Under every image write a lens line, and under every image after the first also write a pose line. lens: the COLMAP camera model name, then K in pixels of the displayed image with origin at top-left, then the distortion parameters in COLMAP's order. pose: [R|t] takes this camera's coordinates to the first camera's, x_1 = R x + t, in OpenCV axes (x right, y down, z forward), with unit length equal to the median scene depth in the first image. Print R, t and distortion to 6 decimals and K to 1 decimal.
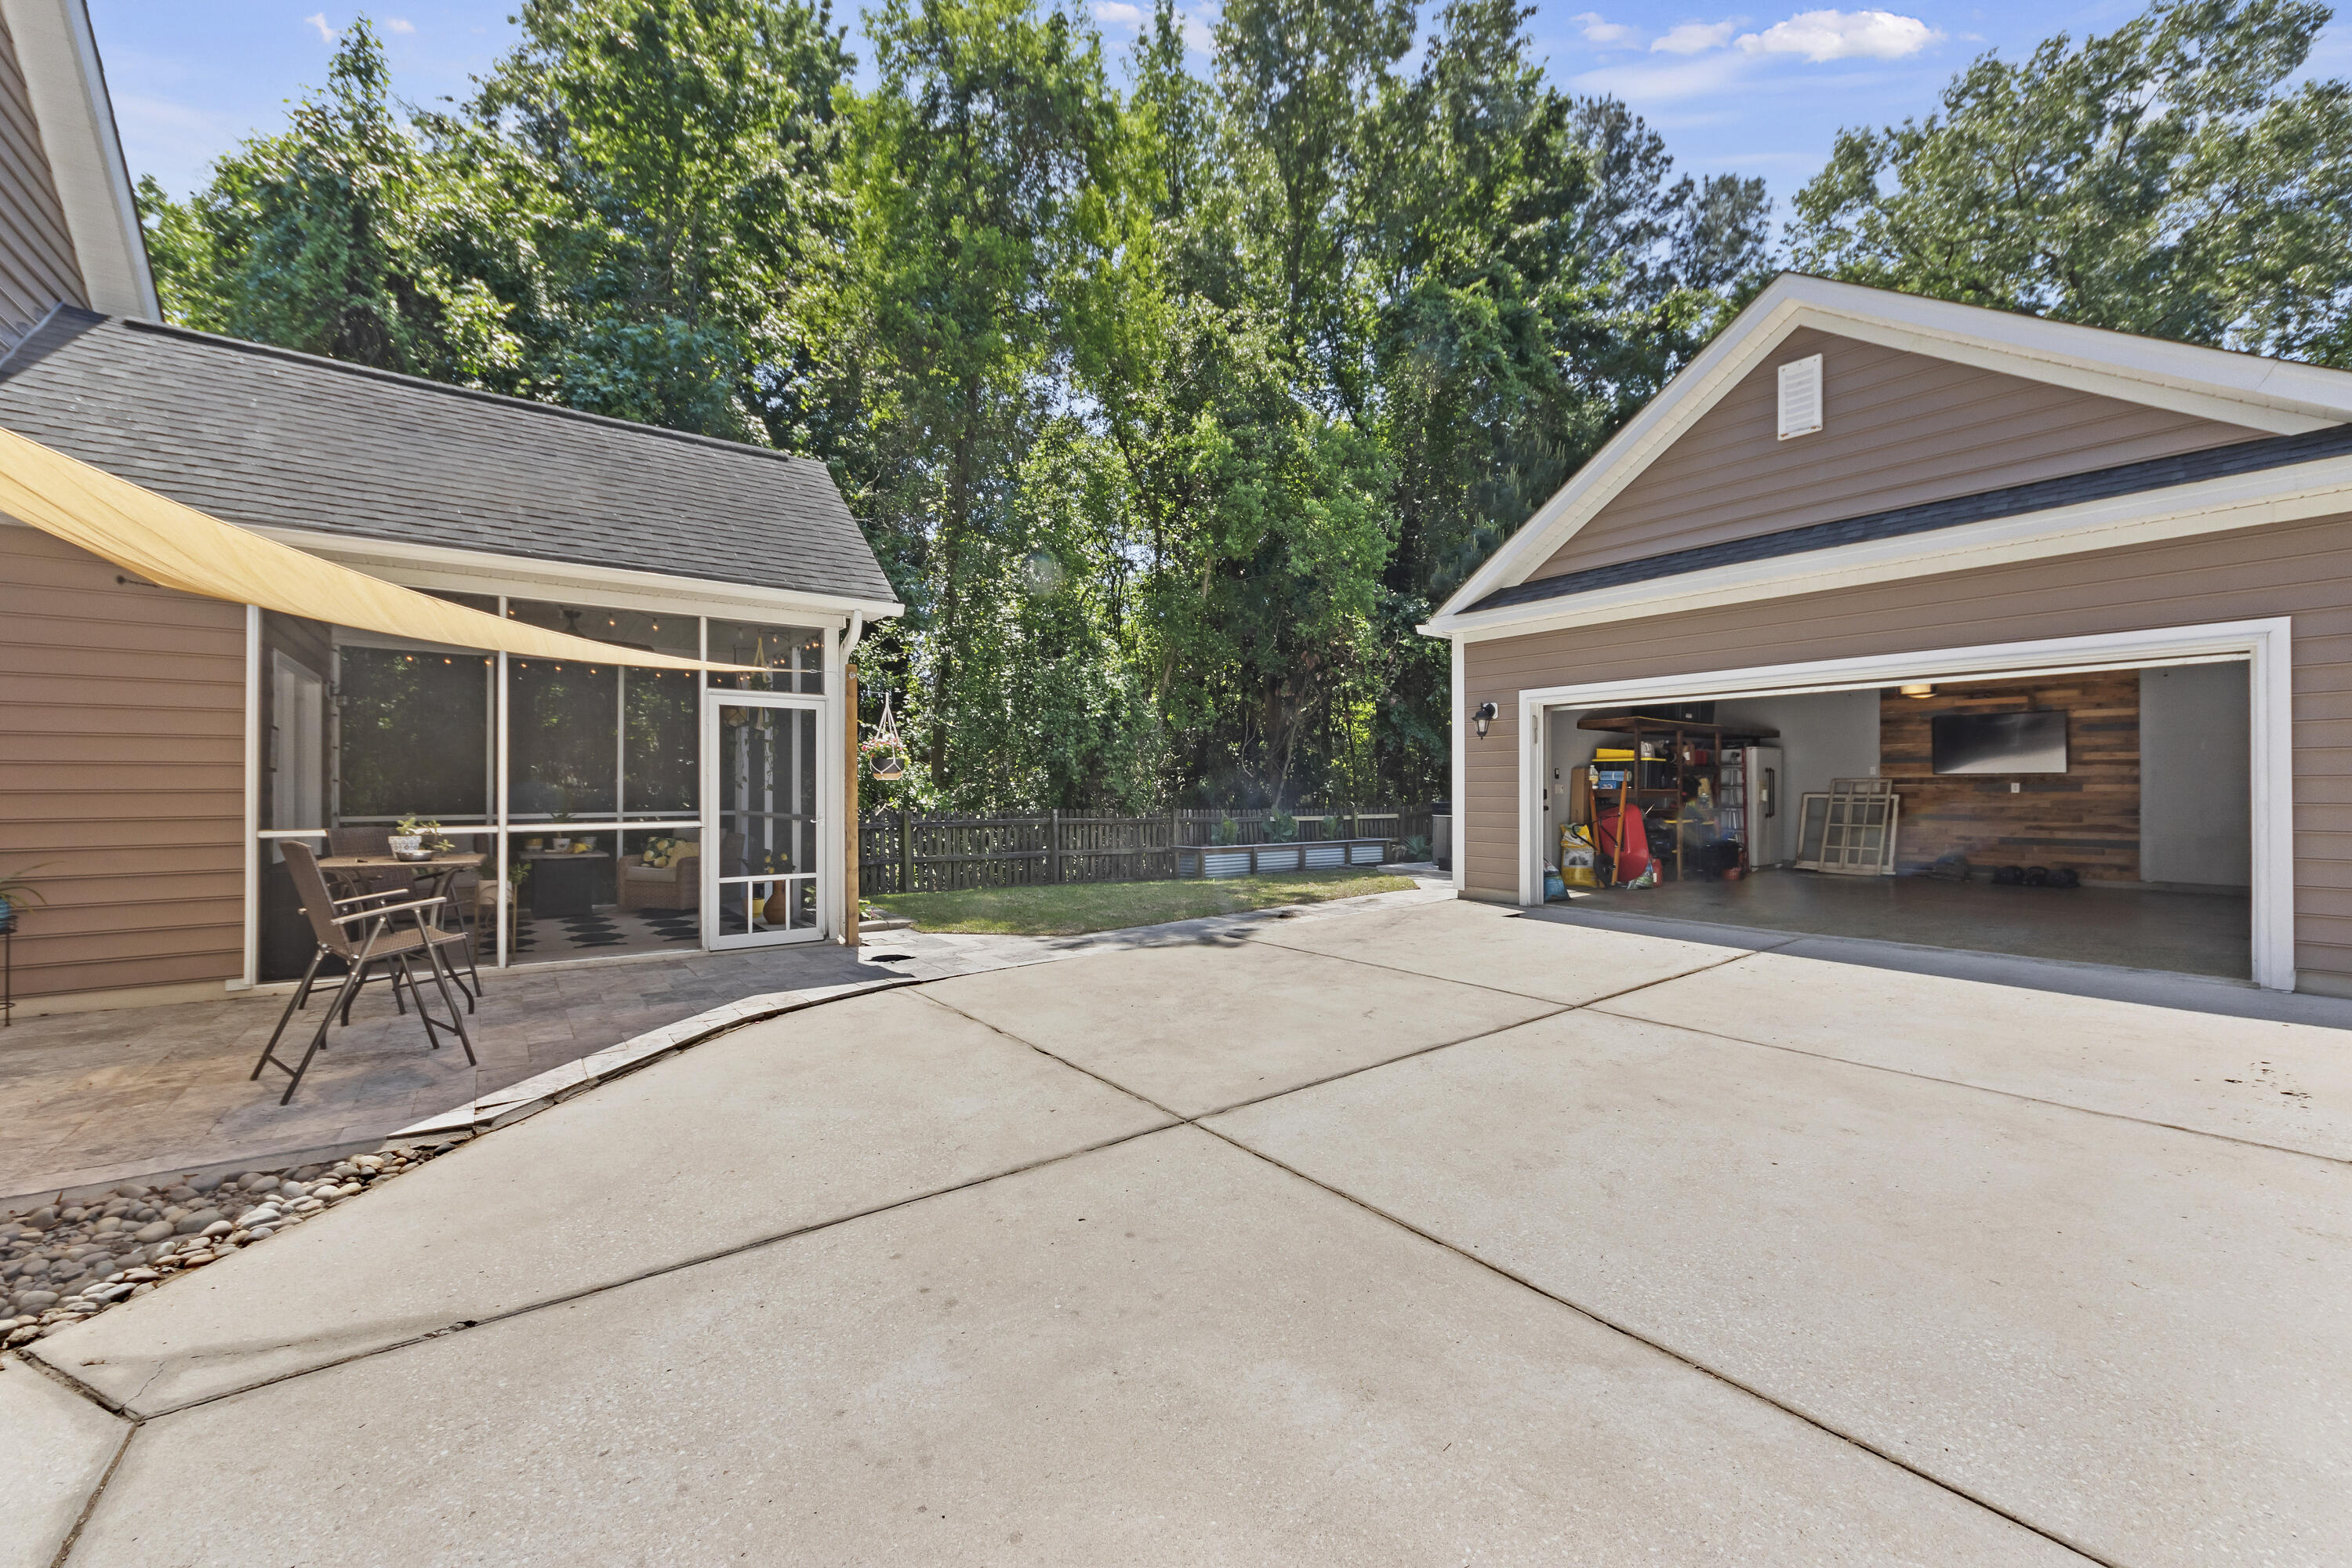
lens RADIAL K [[902.5, 0, 1166.2], [0, 902.5, 786.4], [0, 0, 1]] dist [0.002569, -0.004970]
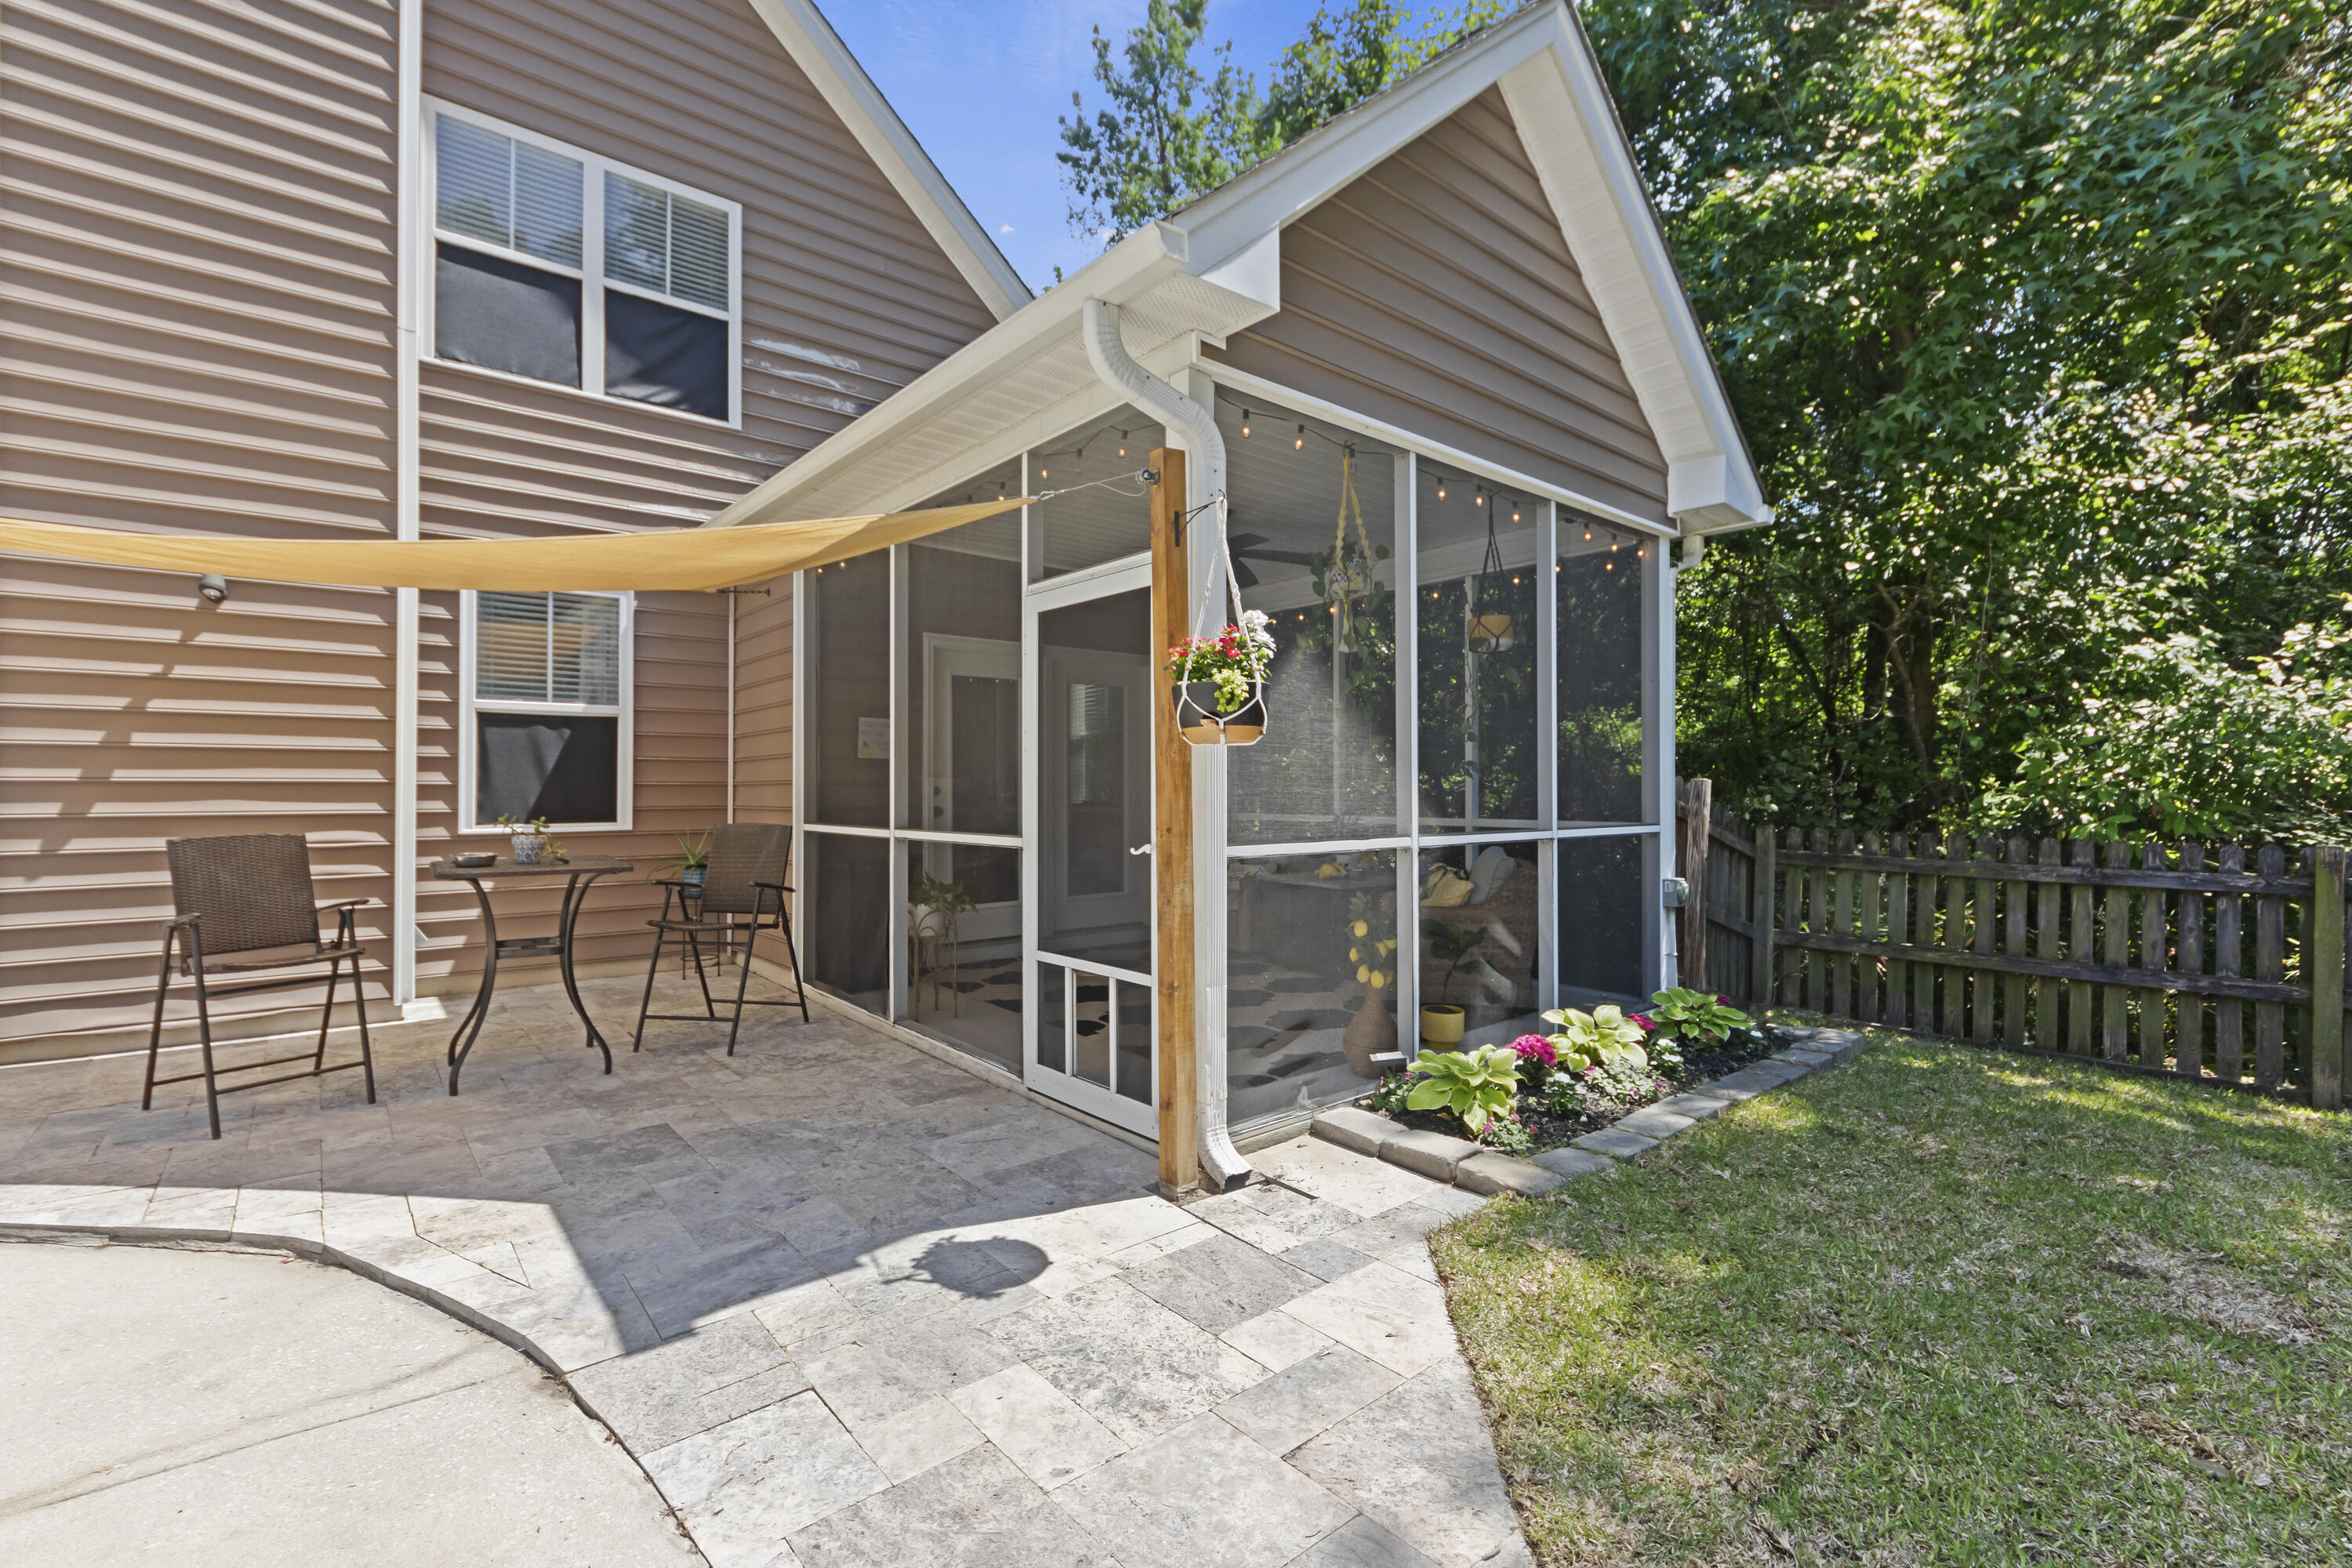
lens RADIAL K [[1022.6, 0, 1171.0], [0, 1022.6, 774.3], [0, 0, 1]] dist [-0.000960, -0.000221]
pose [[0.073912, -0.013962, -0.997167, 0.088880], [0.003426, 0.999900, -0.013746, 0.010628], [0.997259, -0.002400, 0.073952, 1.042091]]
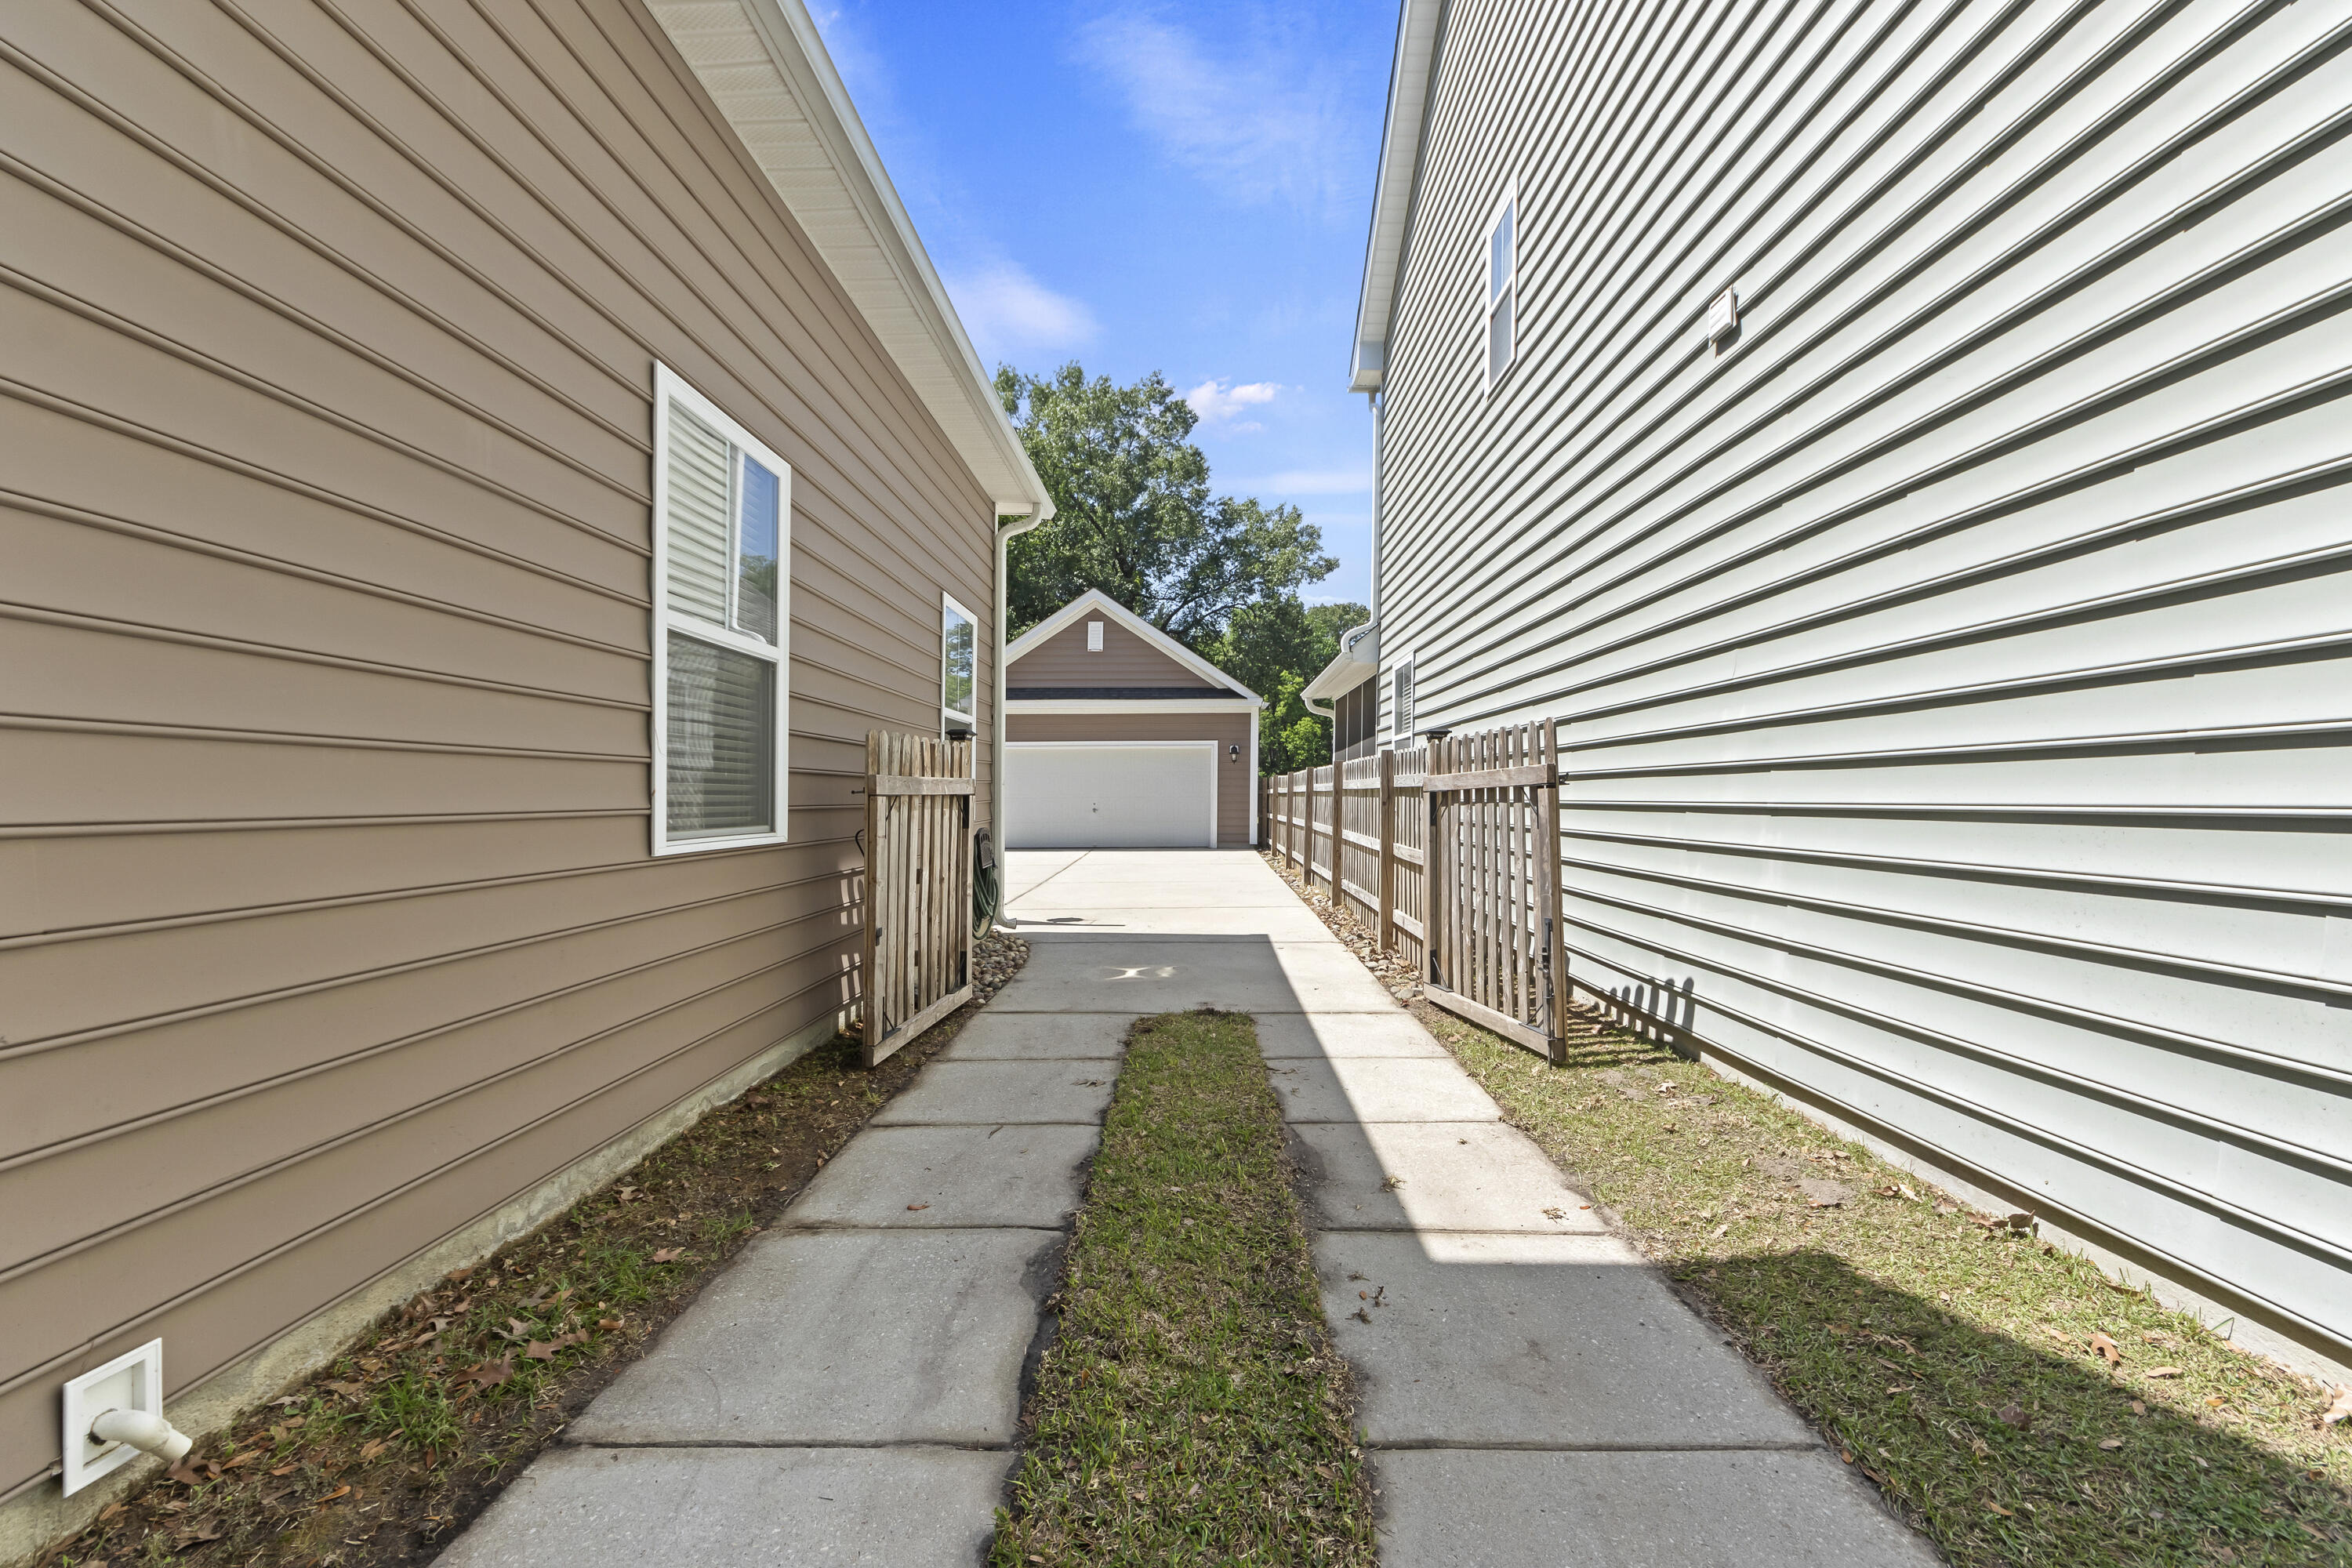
lens RADIAL K [[901.5, 0, 1180.1], [0, 901.5, 783.5], [0, 0, 1]] dist [0.001483, -0.003660]
pose [[0.607688, 0.007068, 0.794145, -1.184512], [-0.001090, 0.999967, -0.008065, 0.002912], [-0.794175, 0.004035, 0.607675, -0.740882]]
